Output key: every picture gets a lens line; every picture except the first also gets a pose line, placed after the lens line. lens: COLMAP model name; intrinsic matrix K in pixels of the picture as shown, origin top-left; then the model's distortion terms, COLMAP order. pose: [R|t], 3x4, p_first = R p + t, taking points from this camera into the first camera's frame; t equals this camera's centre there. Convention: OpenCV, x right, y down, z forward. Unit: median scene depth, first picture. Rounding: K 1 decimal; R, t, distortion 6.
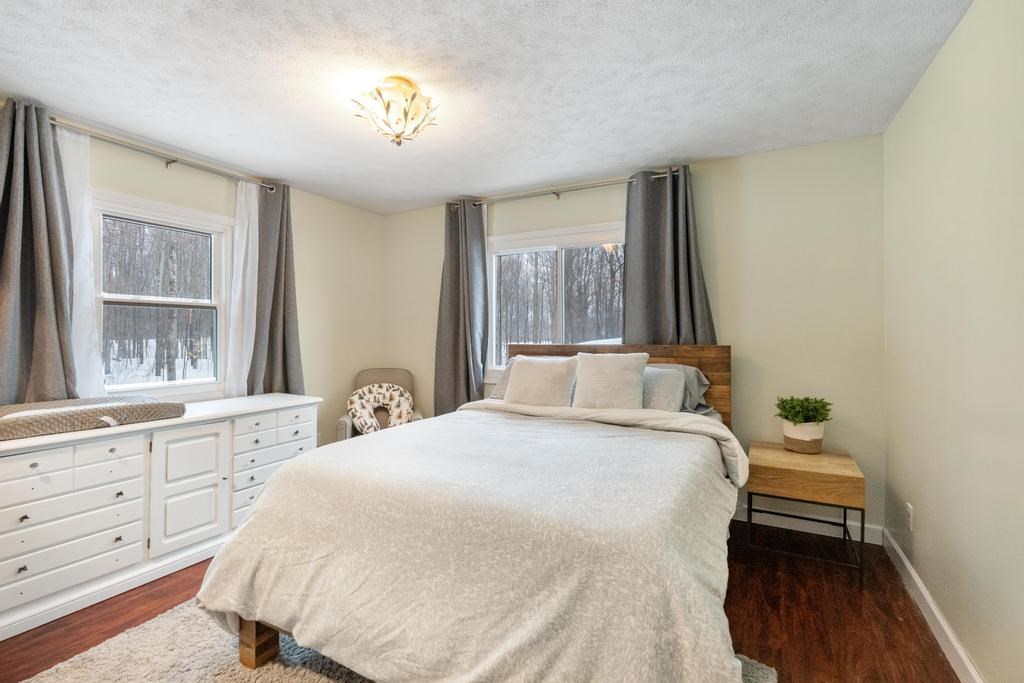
lens RADIAL K [[451.8, 0, 512.1], [0, 451.8, 325.4], [0, 0, 1]] dist [0.000426, 0.000072]
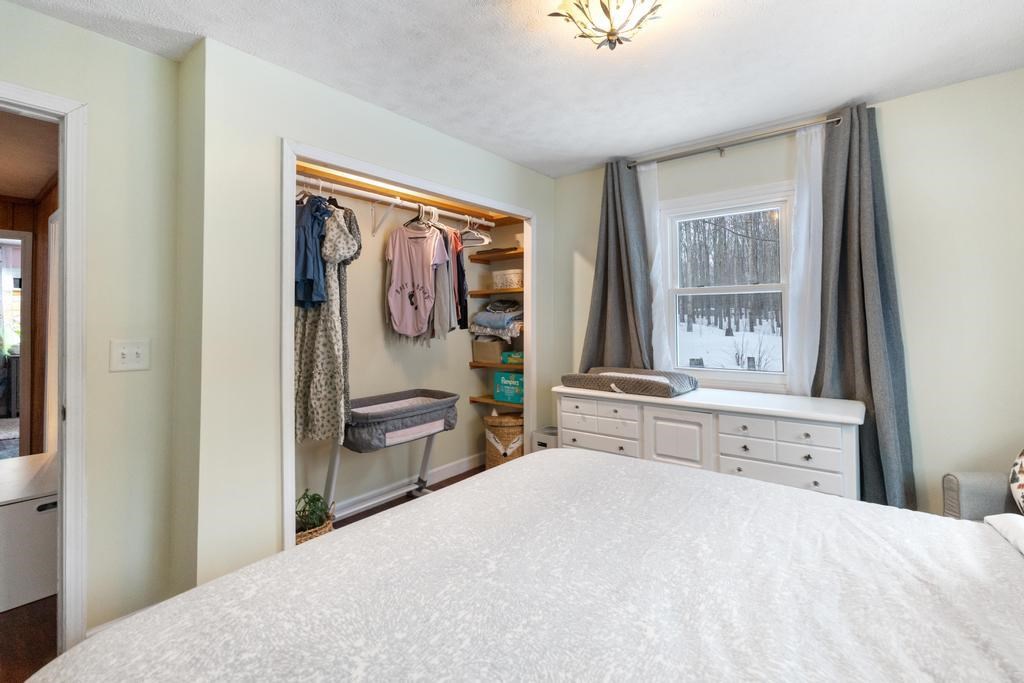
lens RADIAL K [[474.0, 0, 509.8], [0, 474.0, 318.0], [0, 0, 1]] dist [-0.000152, -0.000082]
pose [[-0.155694, -0.010014, -0.987755, 0.417109], [0.017718, 0.999759, -0.012929, 0.022768], [0.987646, -0.019513, -0.155479, 0.799124]]
